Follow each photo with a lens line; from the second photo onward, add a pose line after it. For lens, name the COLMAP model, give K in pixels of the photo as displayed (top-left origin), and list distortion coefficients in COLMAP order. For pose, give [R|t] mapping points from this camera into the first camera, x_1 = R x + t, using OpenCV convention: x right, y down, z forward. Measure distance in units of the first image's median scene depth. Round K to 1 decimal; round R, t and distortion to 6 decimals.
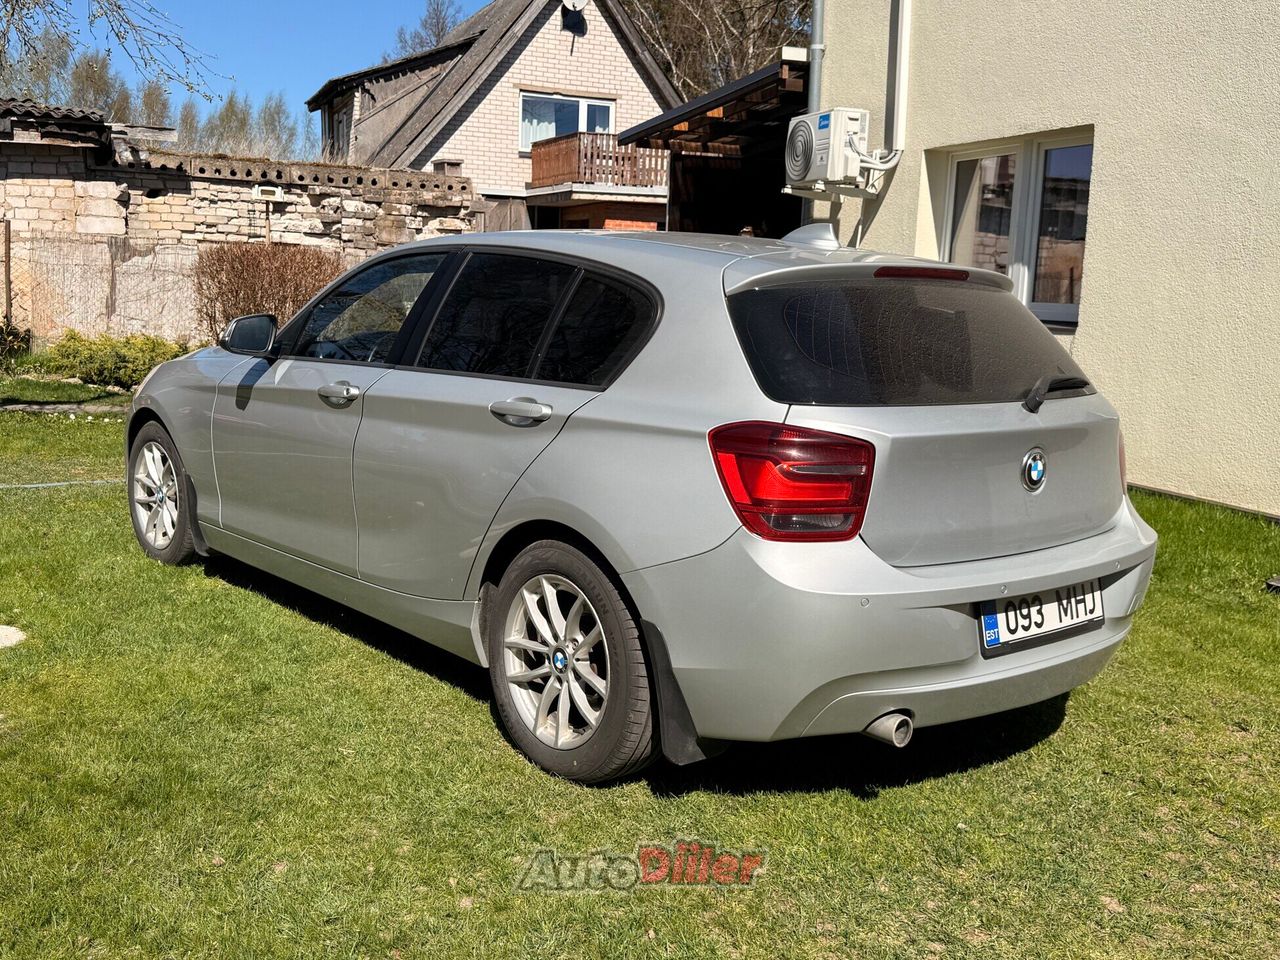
lens RADIAL K [[1281.3, 0, 638.1], [0, 1281.3, 477.1], [0, 0, 1]] dist [0.017238, 0.000000]
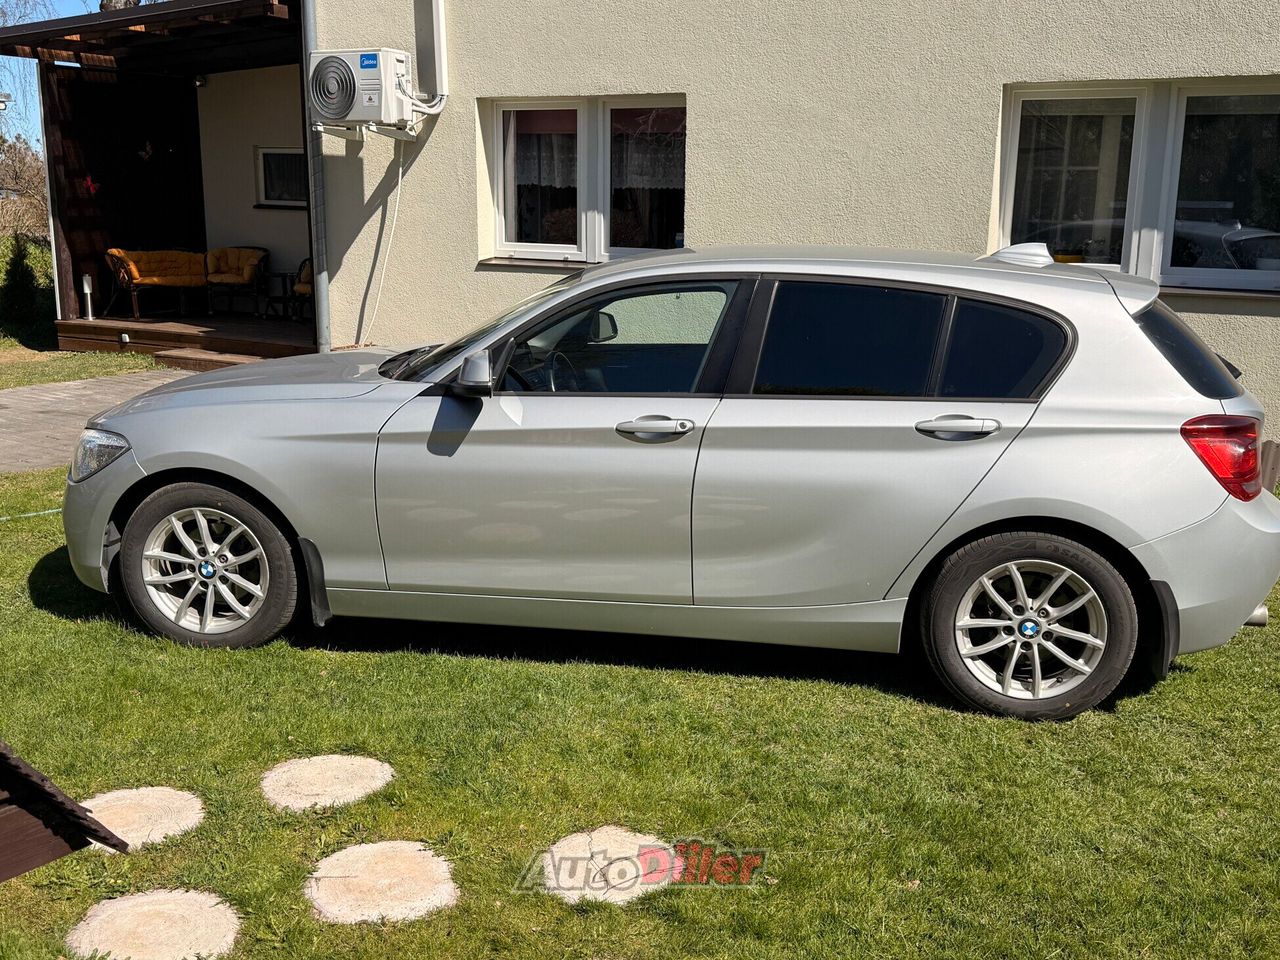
lens RADIAL K [[1267.8, 0, 639.0], [0, 1267.8, 481.6], [0, 0, 1]] dist [0.020750, 0.000000]
pose [[0.737274, -0.168338, 0.654285, -0.877473], [0.105105, 0.985248, 0.135053, -0.155849], [-0.667368, -0.030803, 0.744091, 0.286578]]
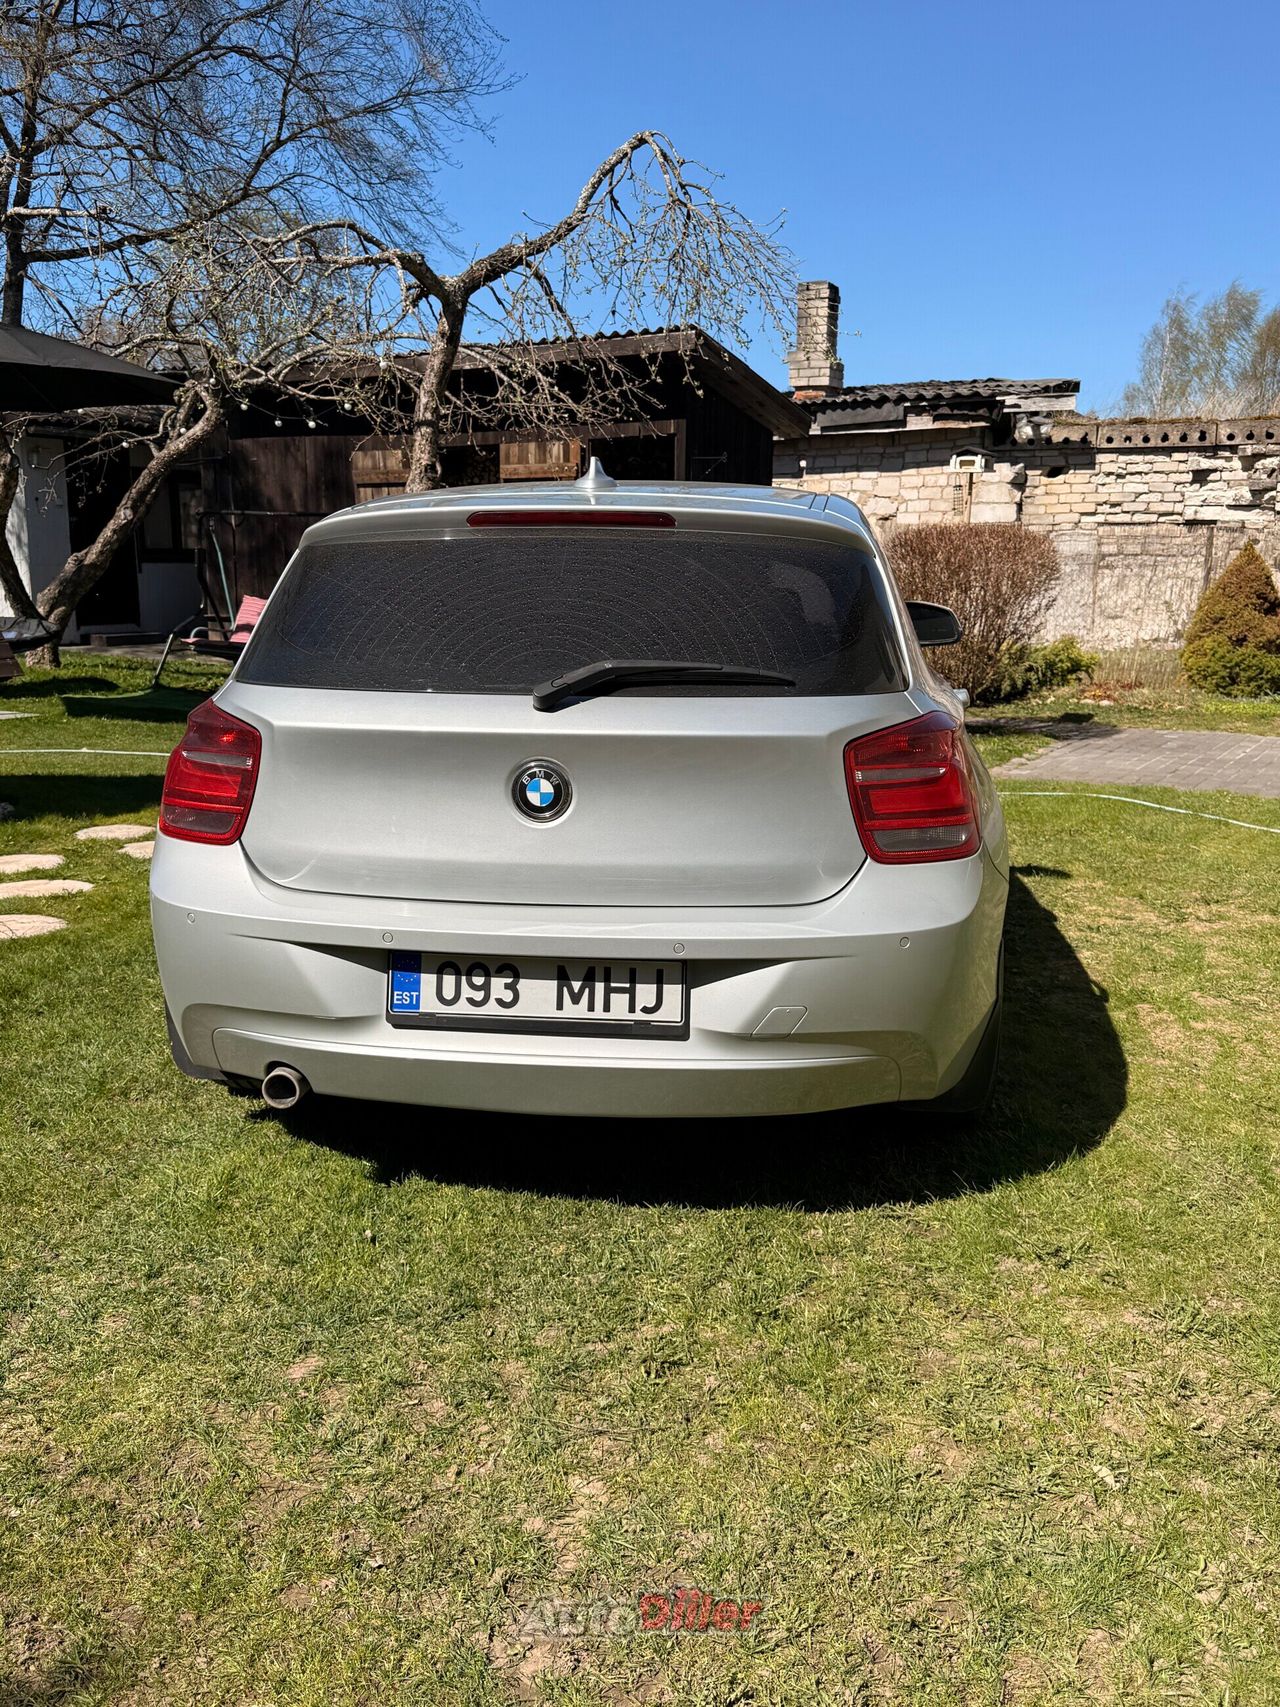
lens RADIAL K [[1480.8, 0, 638.9], [0, 1480.8, 860.9], [0, 0, 1]] dist [0.042785, -0.017168]
pose [[0.679746, 0.112681, -0.724741, 0.195779], [-0.086664, 0.993545, 0.073191, -0.006583], [0.728310, 0.013057, 0.685124, 0.098742]]
